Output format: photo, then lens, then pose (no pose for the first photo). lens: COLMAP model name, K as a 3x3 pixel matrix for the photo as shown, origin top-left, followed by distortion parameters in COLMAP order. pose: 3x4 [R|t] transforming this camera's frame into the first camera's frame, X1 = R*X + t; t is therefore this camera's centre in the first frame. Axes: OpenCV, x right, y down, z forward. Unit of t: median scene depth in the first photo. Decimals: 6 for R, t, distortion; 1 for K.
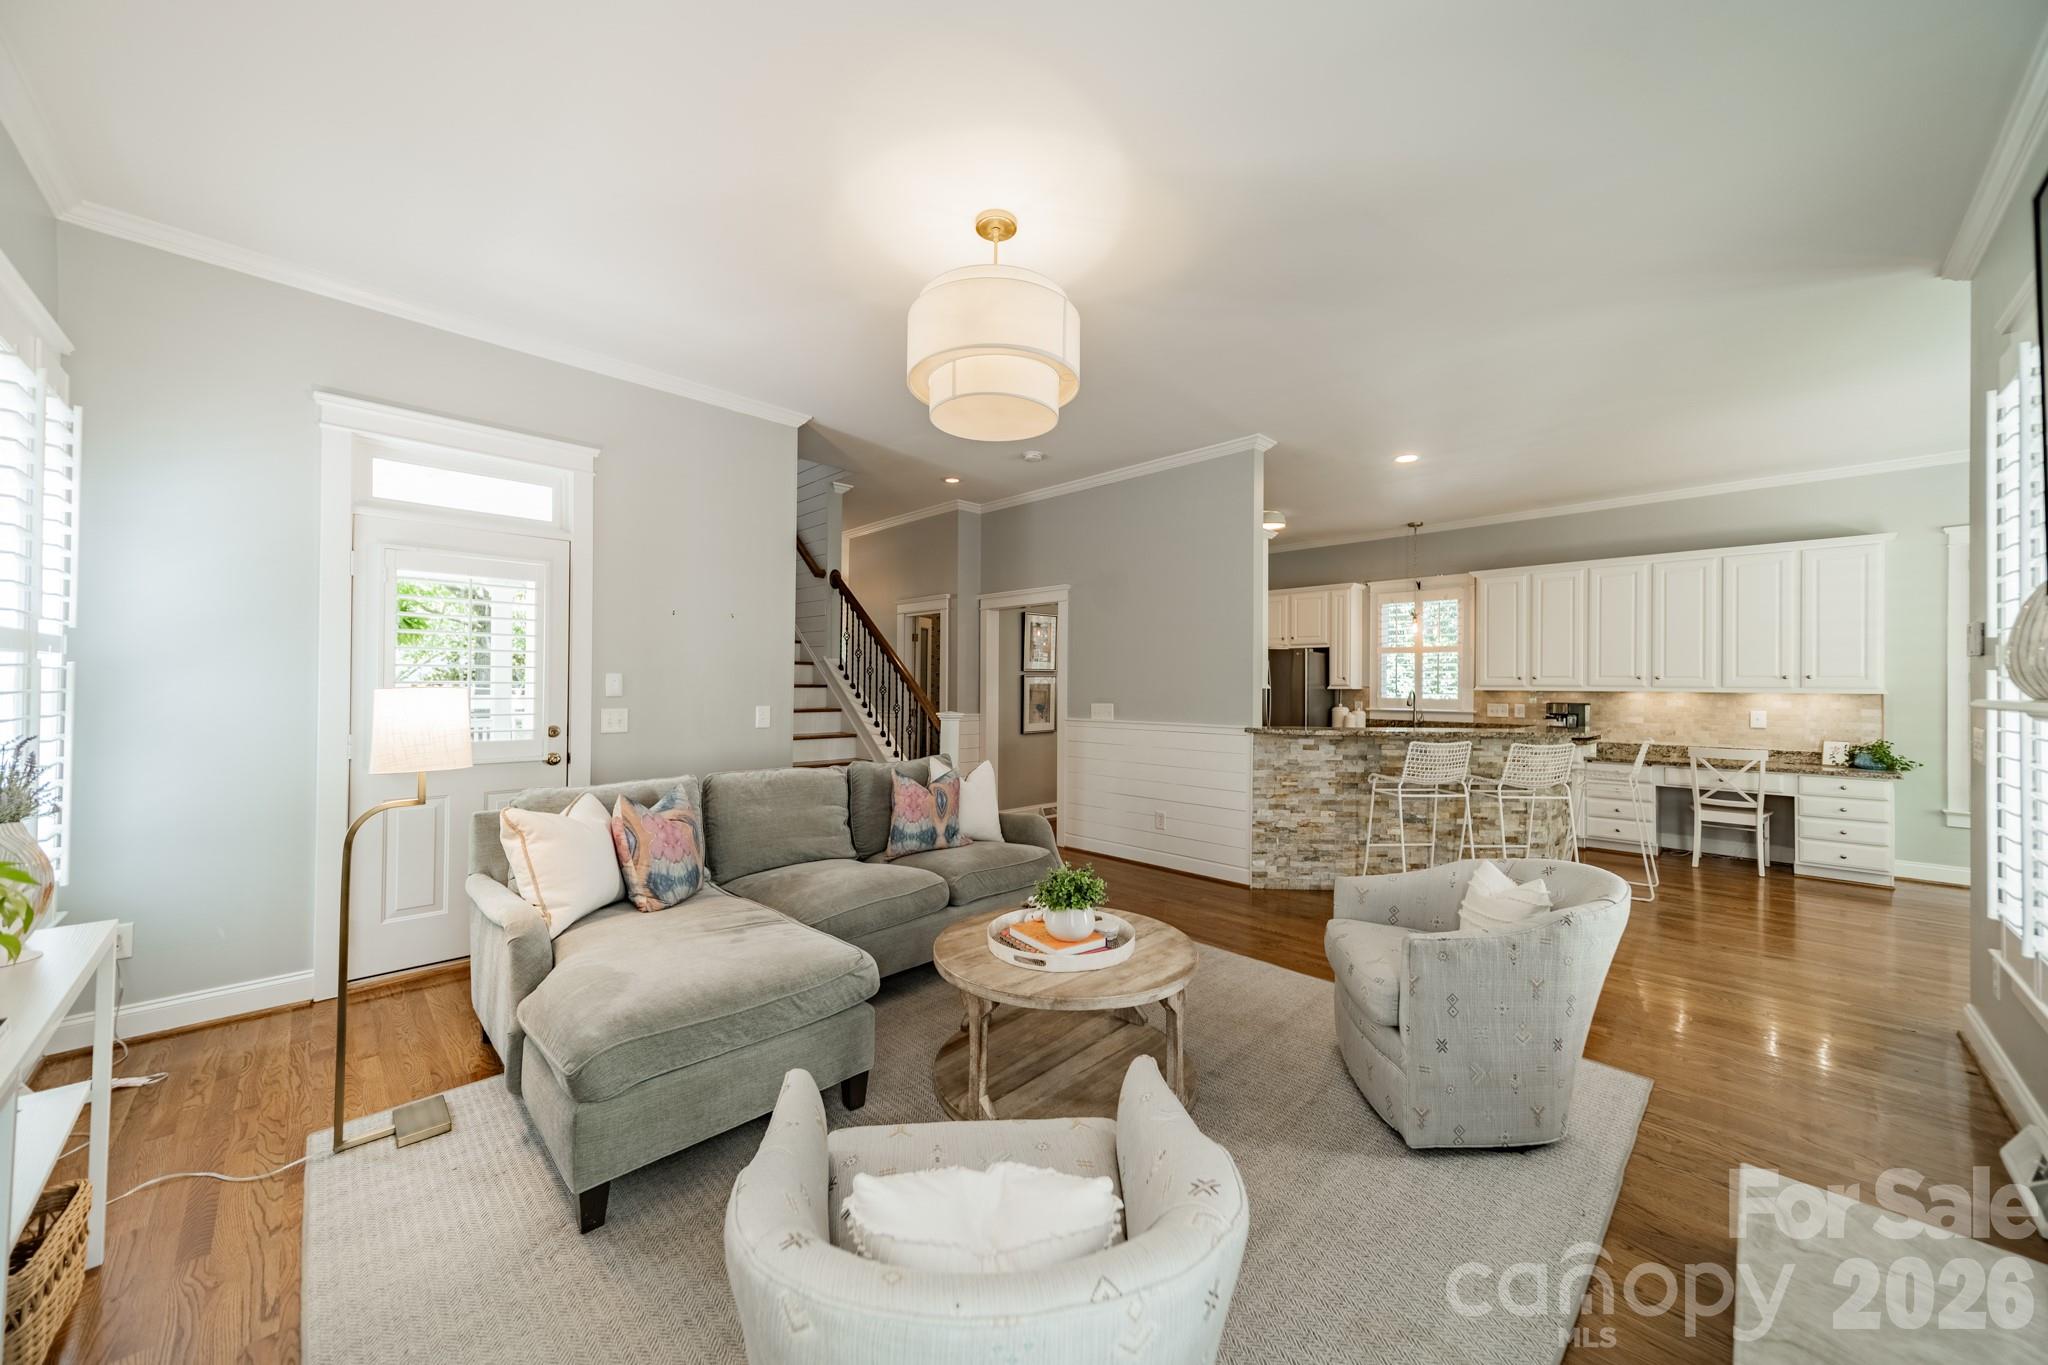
lens RADIAL K [[723.4, 0, 1031.3], [0, 723.4, 685.9], [0, 0, 1]] dist [0.002714, 0.000139]
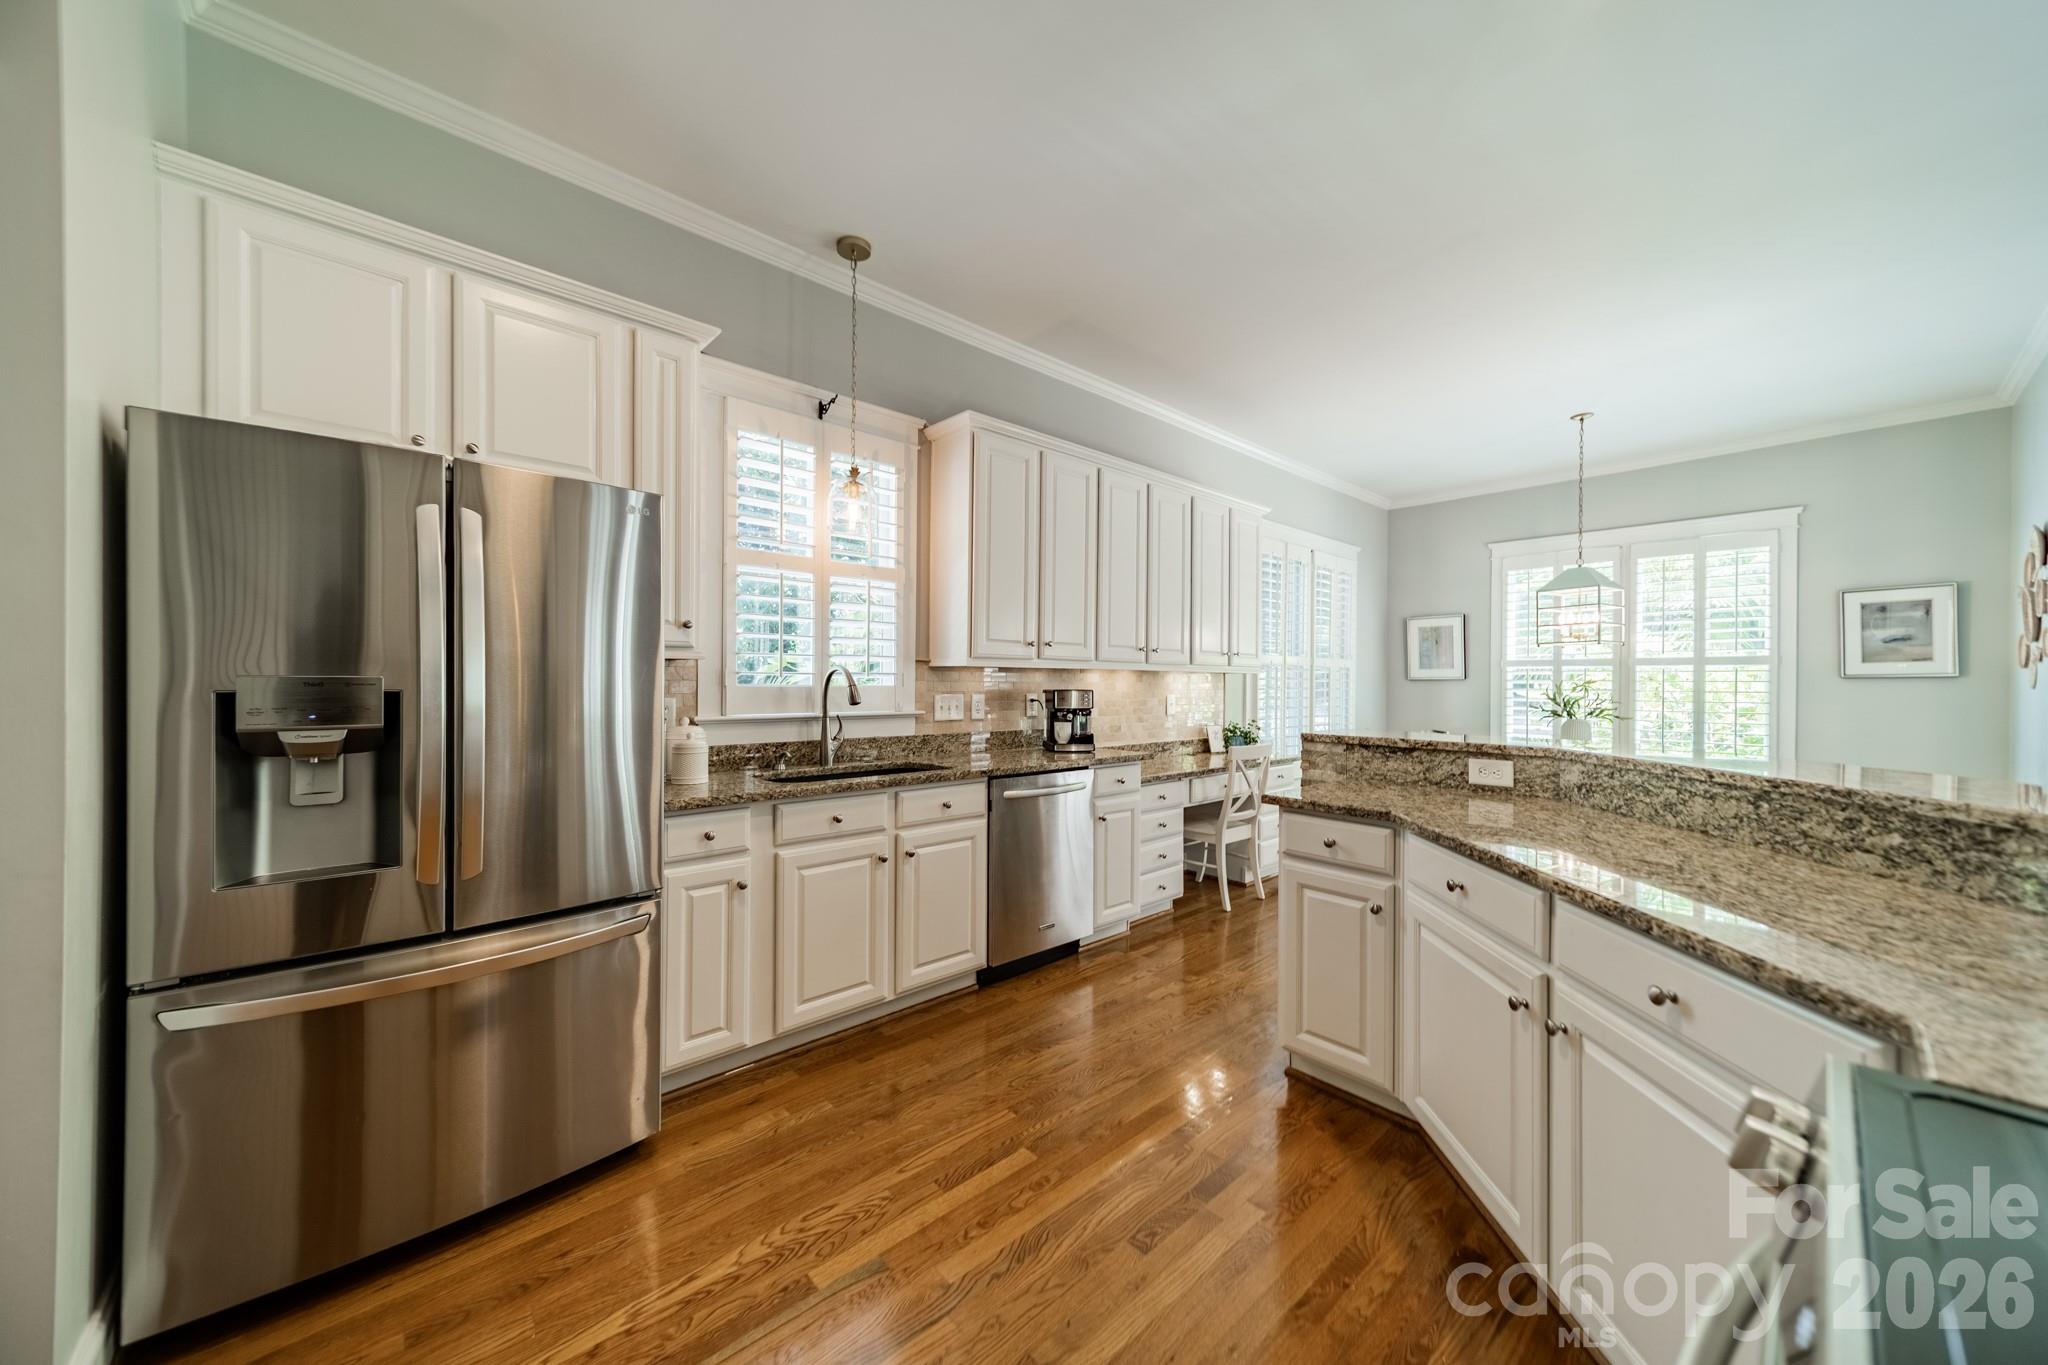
lens RADIAL K [[723.4, 0, 1027.2], [0, 723.4, 686.6], [0, 0, 1]] dist [0.002714, 0.000139]
pose [[0.047635, -0.012398, 0.998788, 0.203976], [-0.006383, 0.999899, 0.012716, 0.017452], [-0.998844, -0.006981, 0.047551, 1.347859]]
